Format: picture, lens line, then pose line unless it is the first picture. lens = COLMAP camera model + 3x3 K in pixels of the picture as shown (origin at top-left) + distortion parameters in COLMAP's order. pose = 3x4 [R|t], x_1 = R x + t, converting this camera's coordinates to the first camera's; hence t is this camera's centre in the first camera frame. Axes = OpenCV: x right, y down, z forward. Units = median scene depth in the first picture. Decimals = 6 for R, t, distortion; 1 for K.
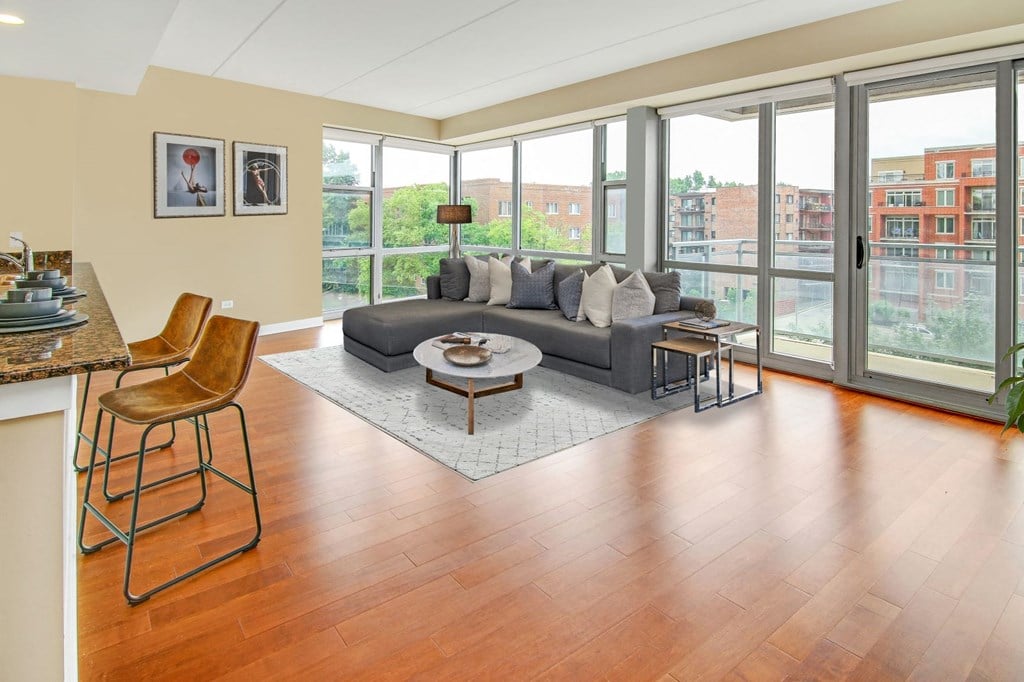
lens RADIAL K [[542.8, 0, 512.0], [0, 542.8, 341.0], [0, 0, 1]] dist [-0.000090, -0.000200]
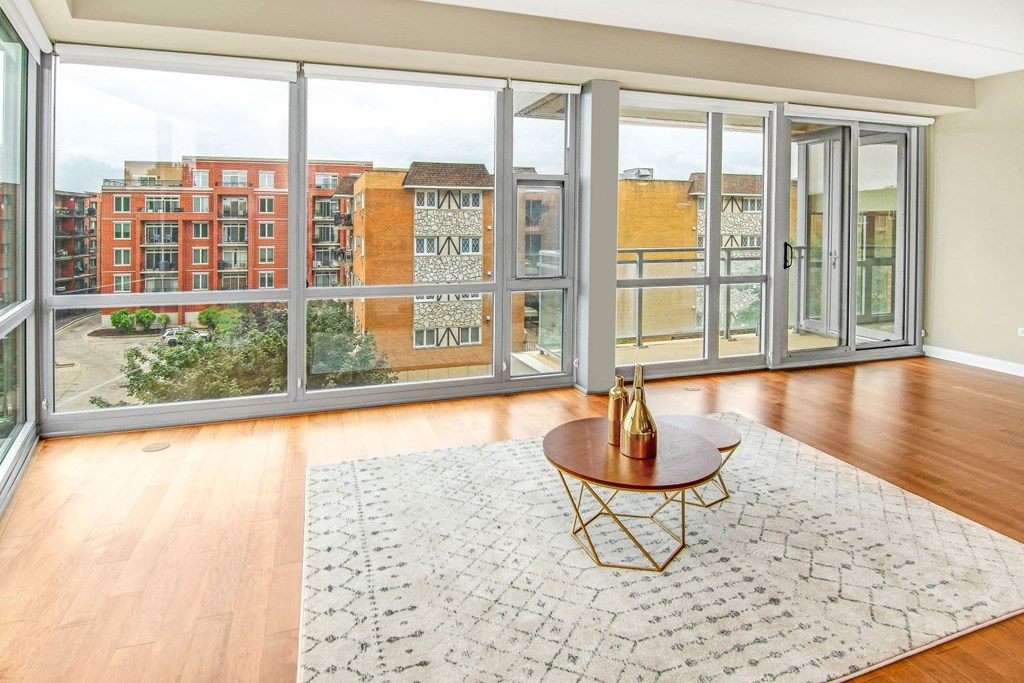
lens RADIAL K [[569.1, 0, 512.0], [0, 569.1, 341.5], [0, 0, 1]] dist [-0.027292, -0.000159]
pose [[0.336289, -0.191321, 0.922120, -0.055367], [0.205816, 0.970409, 0.126281, -0.019406], [-0.918994, 0.147320, 0.365715, 0.083032]]
